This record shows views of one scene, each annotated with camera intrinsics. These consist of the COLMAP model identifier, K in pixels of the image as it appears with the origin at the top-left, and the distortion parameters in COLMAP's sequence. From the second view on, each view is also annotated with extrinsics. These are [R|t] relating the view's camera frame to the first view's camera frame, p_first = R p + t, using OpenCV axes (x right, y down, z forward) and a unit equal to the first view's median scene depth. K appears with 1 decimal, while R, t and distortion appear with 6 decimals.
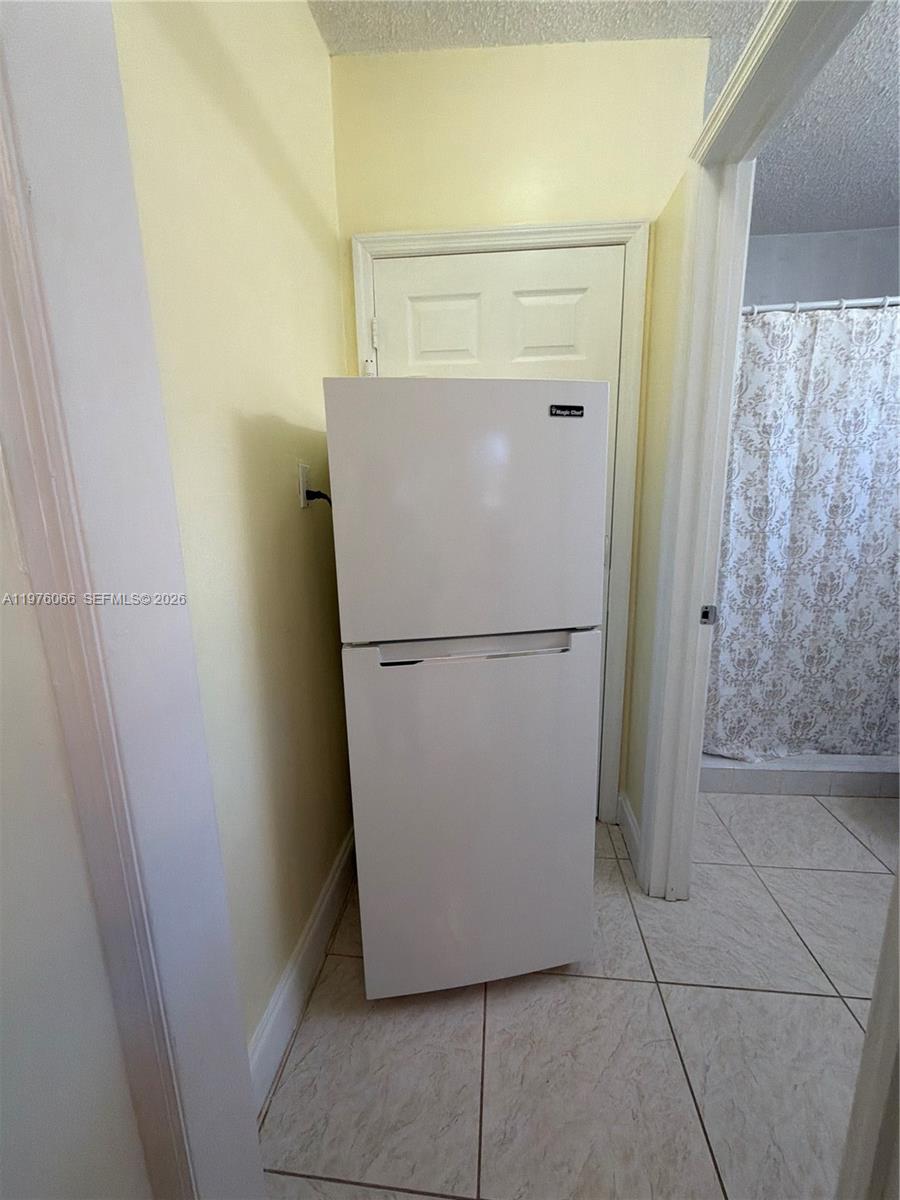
lens RADIAL K [[477.6, 0, 451.7], [0, 477.6, 596.7], [0, 0, 1]] dist [0.000335, -0.000225]
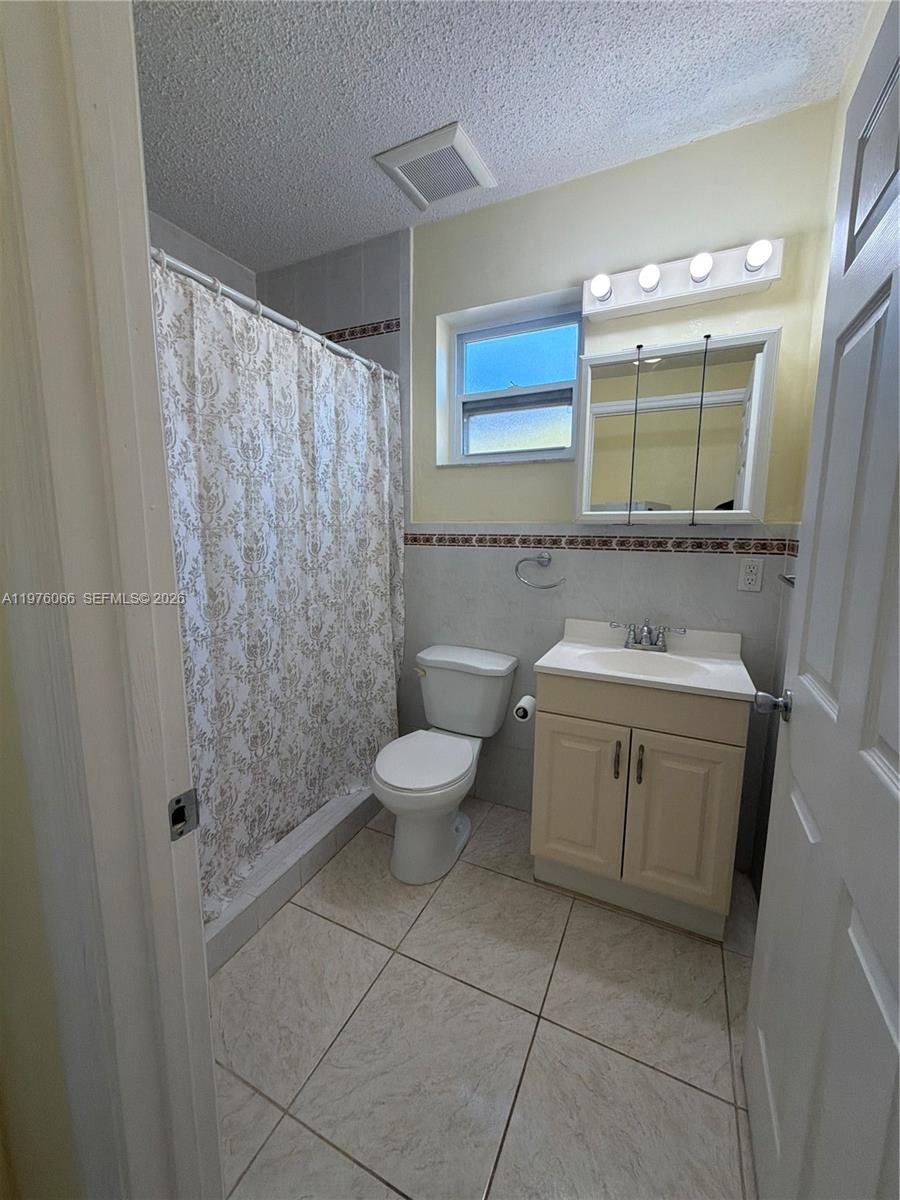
lens RADIAL K [[477.6, 0, 451.7], [0, 477.6, 596.7], [0, 0, 1]] dist [0.000335, -0.000225]
pose [[0.334768, -0.118513, 0.934818, 0.165356], [0.166557, 0.983881, 0.065087, -0.107617], [-0.927464, 0.133911, 0.349111, 0.425189]]
